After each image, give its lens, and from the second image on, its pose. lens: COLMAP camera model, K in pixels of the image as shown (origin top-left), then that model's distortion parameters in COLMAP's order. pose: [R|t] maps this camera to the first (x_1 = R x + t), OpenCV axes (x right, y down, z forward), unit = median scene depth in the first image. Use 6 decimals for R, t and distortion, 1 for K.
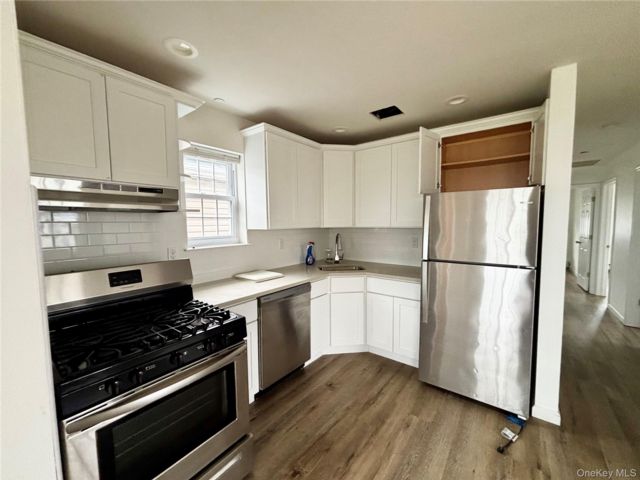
lens RADIAL K [[259.5, 0, 317.0], [0, 259.5, 243.4], [0, 0, 1]] dist [-0.001875, 0.000592]
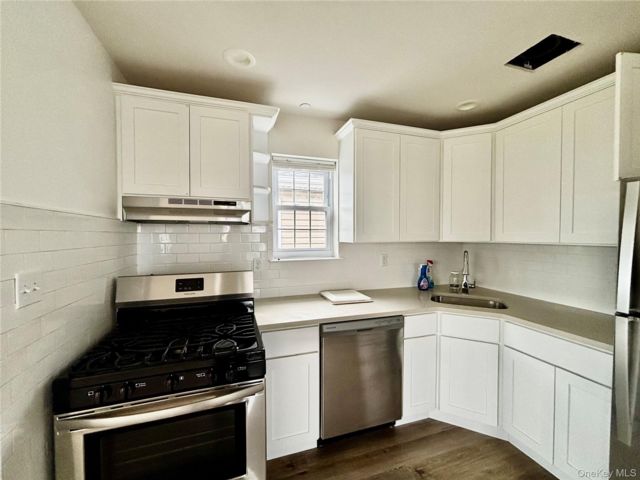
lens RADIAL K [[259.5, 0, 316.9], [0, 259.5, 243.1], [0, 0, 1]] dist [-0.001875, 0.000592]
pose [[0.830478, 0.024763, -0.556500, 0.190862], [-0.051745, 0.998121, -0.032807, -0.020480], [0.554642, 0.056042, 0.830199, 0.249762]]
